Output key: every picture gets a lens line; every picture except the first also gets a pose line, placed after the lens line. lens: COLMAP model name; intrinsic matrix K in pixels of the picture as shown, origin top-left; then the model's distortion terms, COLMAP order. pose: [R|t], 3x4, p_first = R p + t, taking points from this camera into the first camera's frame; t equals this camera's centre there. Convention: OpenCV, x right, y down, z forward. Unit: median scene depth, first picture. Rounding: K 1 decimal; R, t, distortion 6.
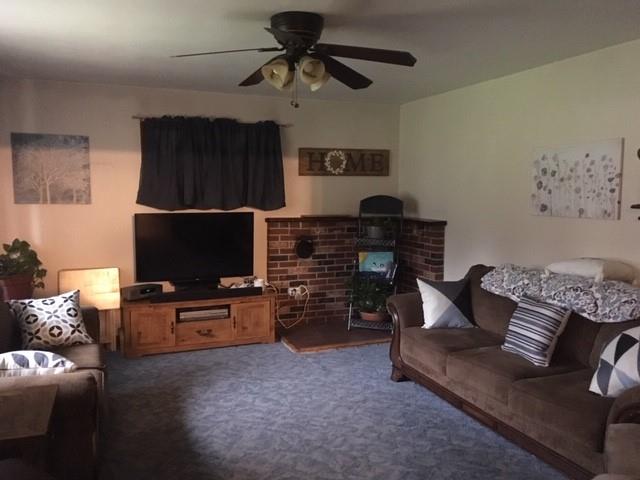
lens RADIAL K [[544.9, 0, 320.6], [0, 544.9, 241.8], [0, 0, 1]] dist [0.083077, -0.113666]
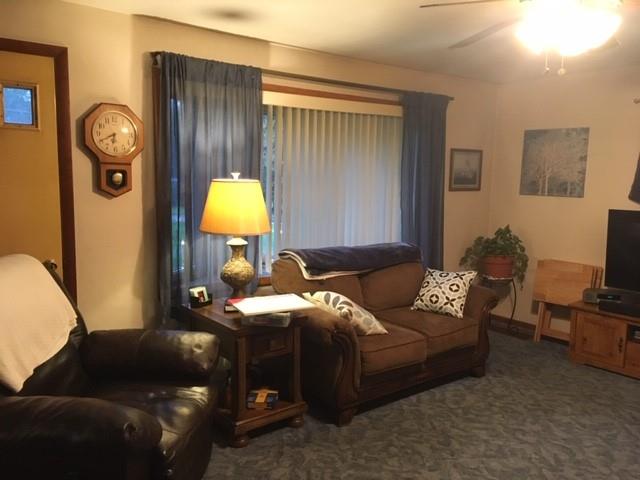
lens RADIAL K [[544.9, 0, 320.6], [0, 544.9, 241.8], [0, 0, 1]] dist [0.083077, -0.113666]
pose [[0.298410, 0.117361, -0.947195, 0.345690], [-0.114137, 0.989678, 0.086666, -0.021115], [0.947589, 0.082248, 0.308725, 0.250008]]
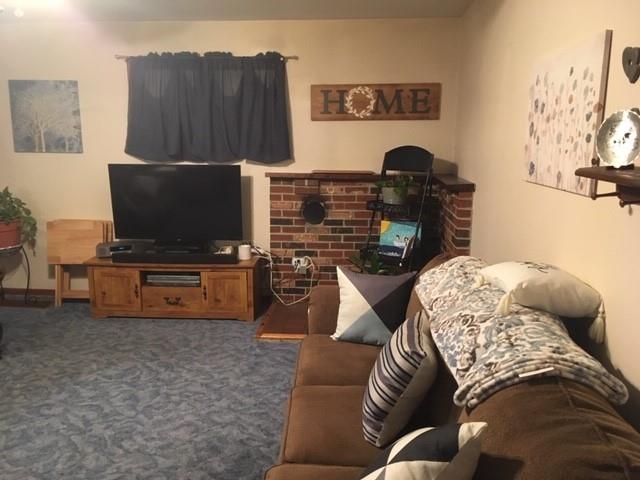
lens RADIAL K [[544.9, 0, 320.6], [0, 544.9, 241.8], [0, 0, 1]] dist [0.083077, -0.113666]
pose [[0.902303, 0.079558, -0.423698, 0.346213], [-0.041553, 0.994298, 0.098208, -0.024560], [0.429095, -0.071007, 0.900464, 0.281221]]
